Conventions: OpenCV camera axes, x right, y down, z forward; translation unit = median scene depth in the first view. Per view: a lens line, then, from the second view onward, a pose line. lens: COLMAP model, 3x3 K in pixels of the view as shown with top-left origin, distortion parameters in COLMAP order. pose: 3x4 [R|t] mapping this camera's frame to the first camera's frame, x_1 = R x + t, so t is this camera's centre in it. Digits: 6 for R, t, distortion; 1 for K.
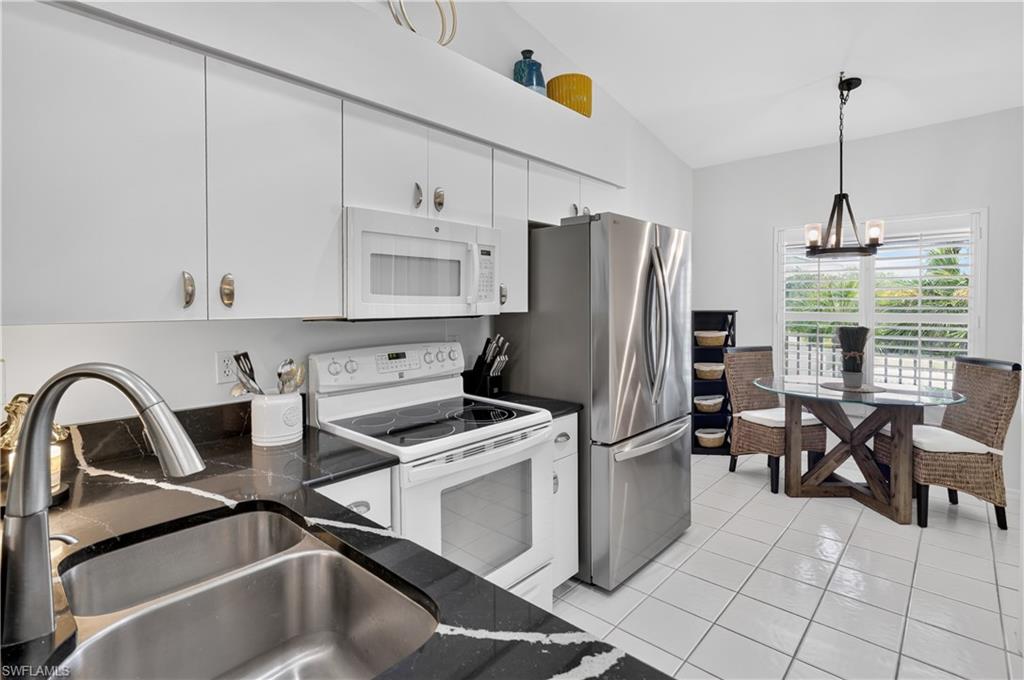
lens RADIAL K [[492.4, 0, 513.4], [0, 492.4, 314.5], [0, 0, 1]] dist [-0.002119, 0.000595]
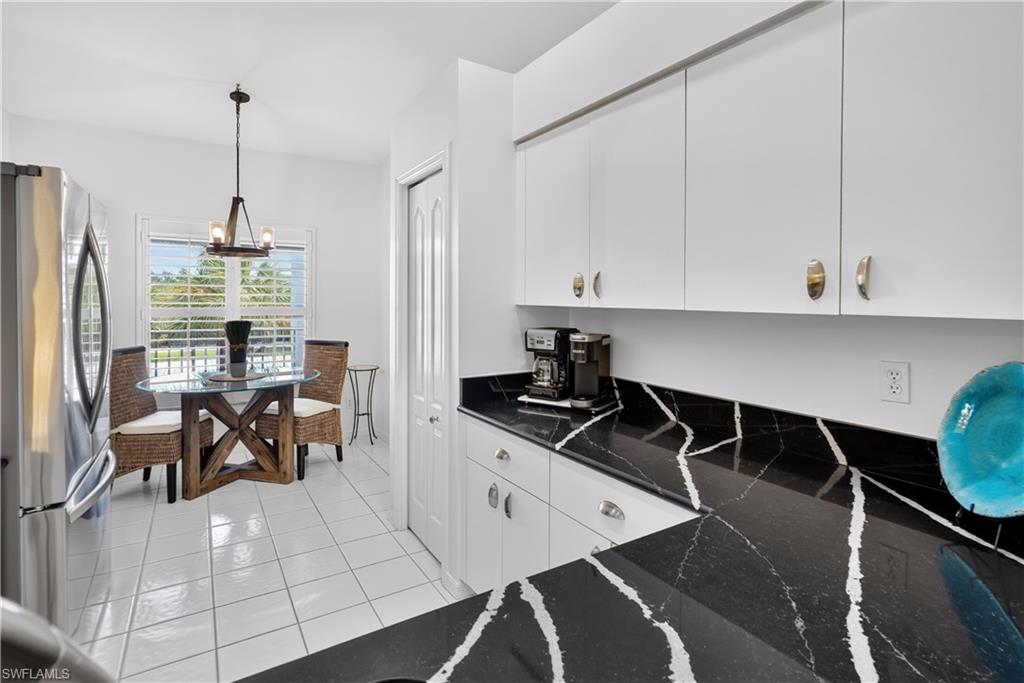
lens RADIAL K [[499.9, 0, 500.6], [0, 499.9, 305.7], [0, 0, 1]] dist [-0.001477, -0.000165]
pose [[0.285171, -0.011416, 0.958409, -0.216482], [0.018698, 0.999805, 0.006346, -0.004847], [-0.958294, 0.016110, 0.285329, 0.145210]]
